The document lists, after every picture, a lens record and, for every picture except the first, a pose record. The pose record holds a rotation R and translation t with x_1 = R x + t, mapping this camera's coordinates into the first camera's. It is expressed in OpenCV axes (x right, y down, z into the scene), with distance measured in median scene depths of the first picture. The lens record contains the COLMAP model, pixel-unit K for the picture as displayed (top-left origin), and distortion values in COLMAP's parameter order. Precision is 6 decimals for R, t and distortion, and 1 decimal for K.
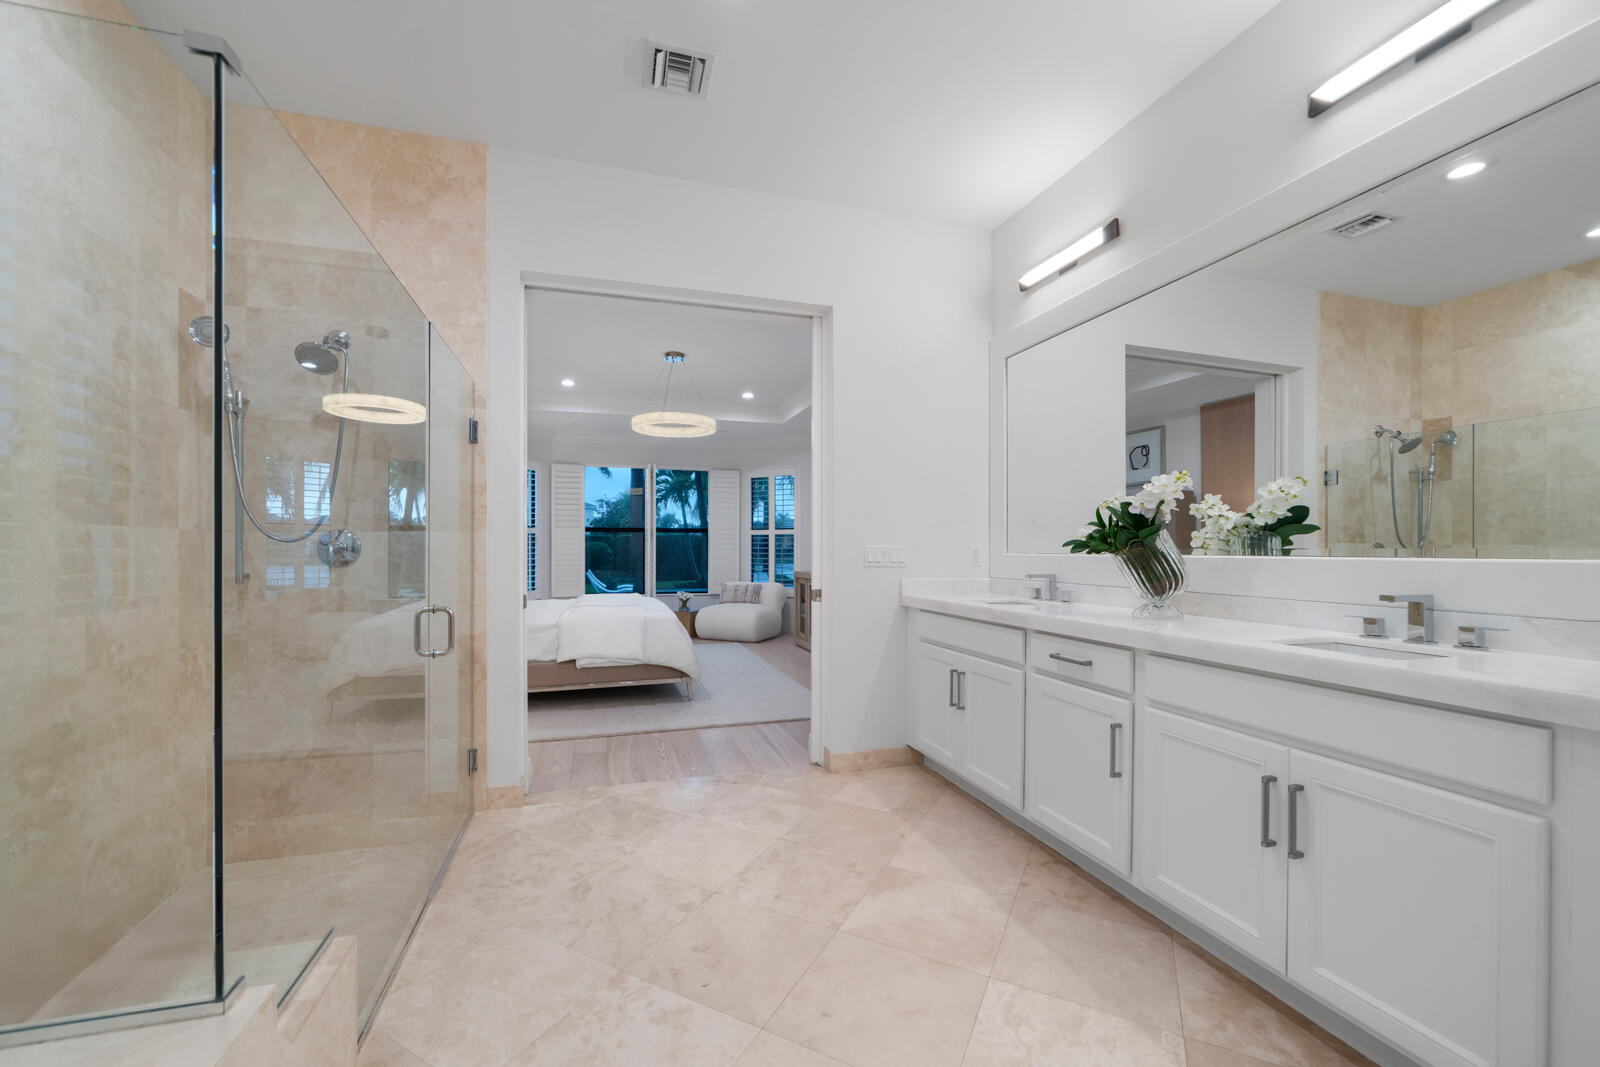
lens RADIAL K [[624.9, 0, 782.4], [0, 624.9, 549.6], [0, 0, 1]] dist [0.000491, 0.000046]
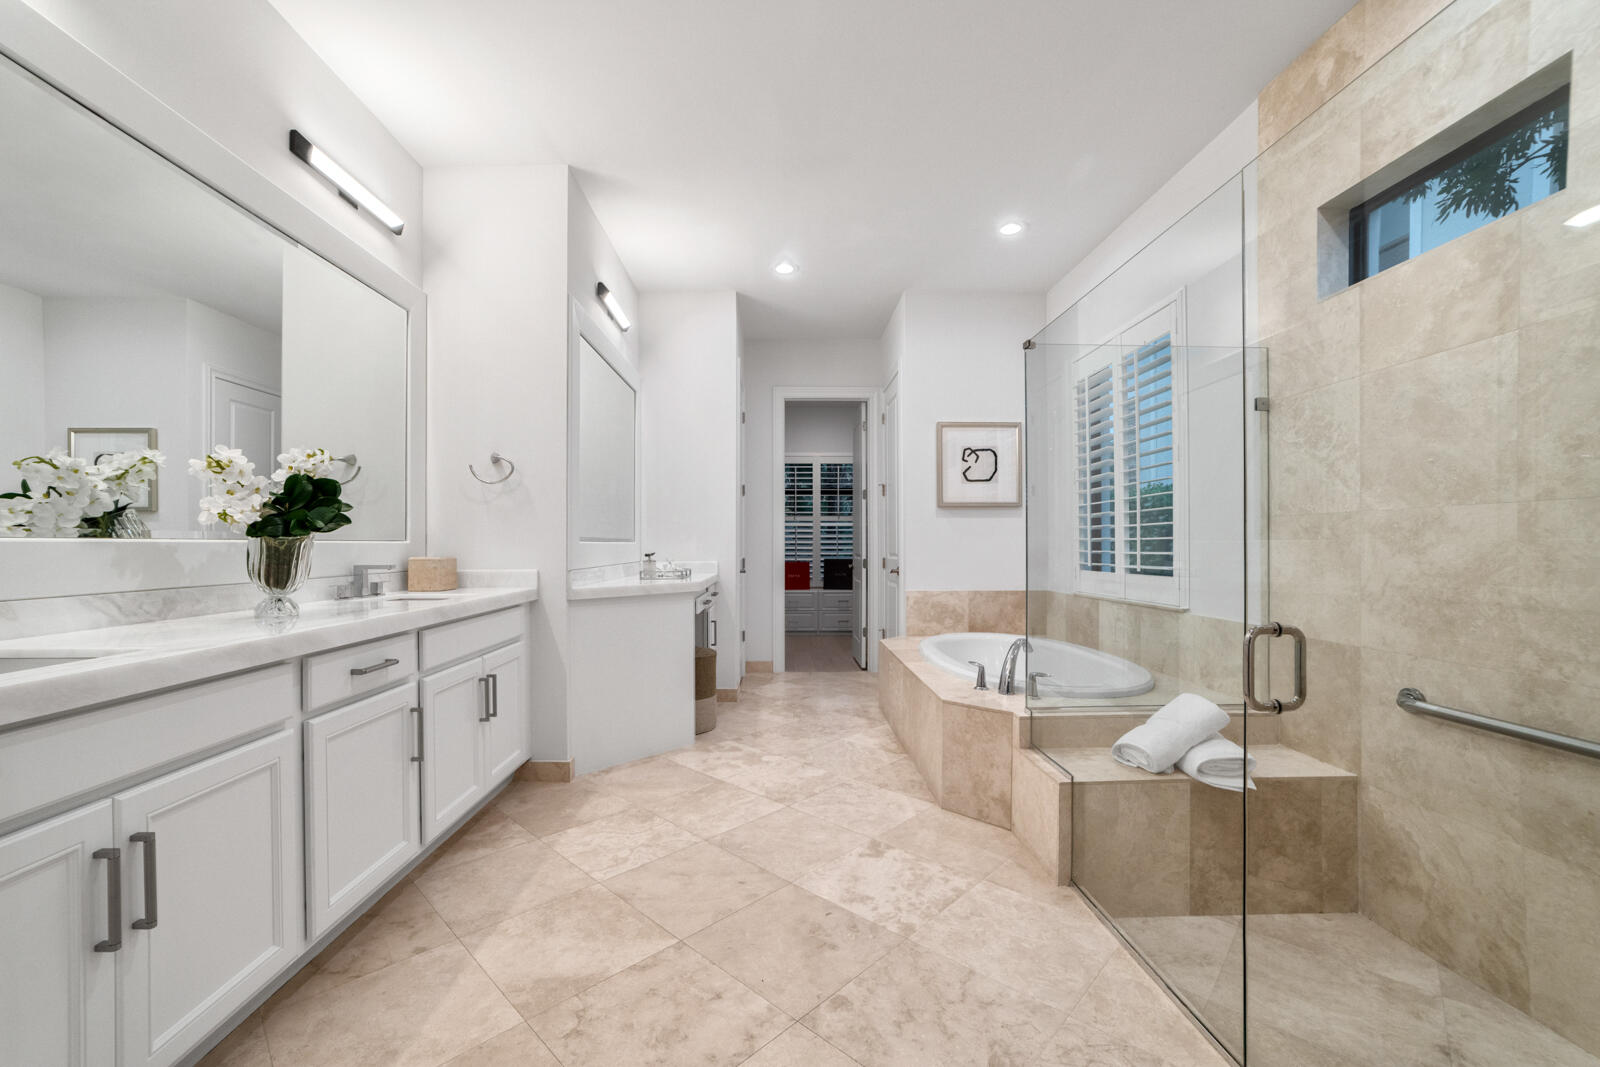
lens RADIAL K [[652.5, 0, 790.1], [0, 652.5, 545.3], [0, 0, 1]] dist [-0.061093, 0.021783]
pose [[-0.966097, 0.005534, 0.258119, -0.295592], [0.004349, 0.999977, -0.005160, 0.027329], [-0.258142, -0.003862, -0.966099, 1.754326]]
